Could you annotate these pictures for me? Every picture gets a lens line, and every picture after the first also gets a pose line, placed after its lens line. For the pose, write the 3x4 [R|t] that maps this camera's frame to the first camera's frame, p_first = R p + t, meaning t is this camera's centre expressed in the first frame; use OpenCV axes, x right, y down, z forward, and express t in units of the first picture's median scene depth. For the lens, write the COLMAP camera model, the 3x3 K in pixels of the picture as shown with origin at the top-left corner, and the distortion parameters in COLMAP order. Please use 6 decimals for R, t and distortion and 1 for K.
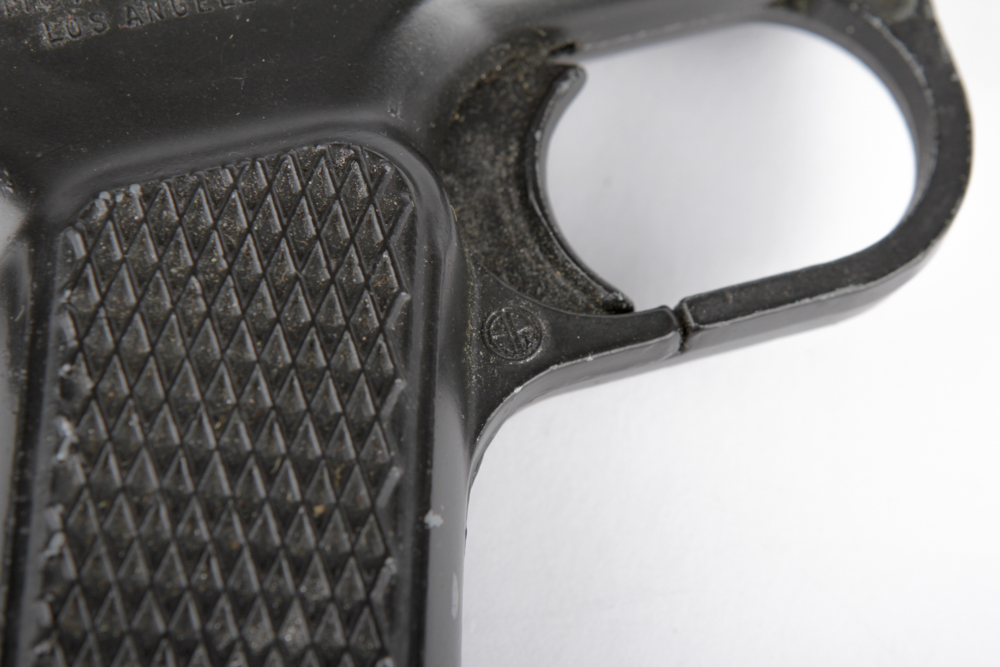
lens RADIAL K [[3296.8, 0, 500.0], [0, 3296.8, 333.5], [0, 0, 1]] dist [0.479392, 0.177312]
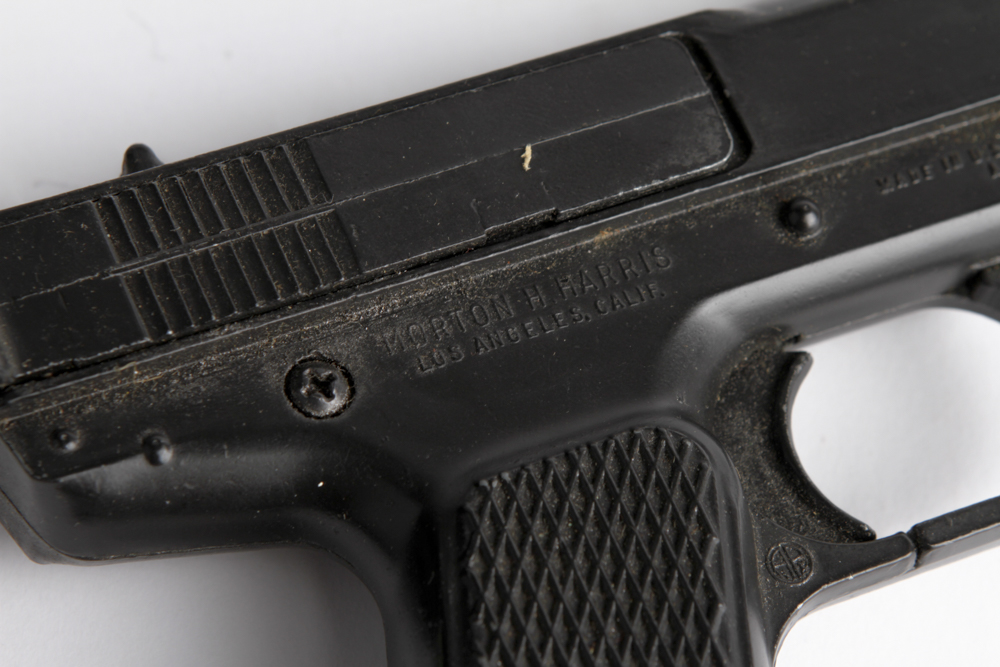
lens RADIAL K [[3296.8, 0, 500.0], [0, 3296.8, 333.5], [0, 0, 1]] dist [0.479392, 0.177312]
pose [[0.995170, -0.084103, 0.050639, -0.164162], [0.087818, 0.993215, -0.076242, -0.000133], [-0.043883, 0.080321, 0.995803, -0.288486]]
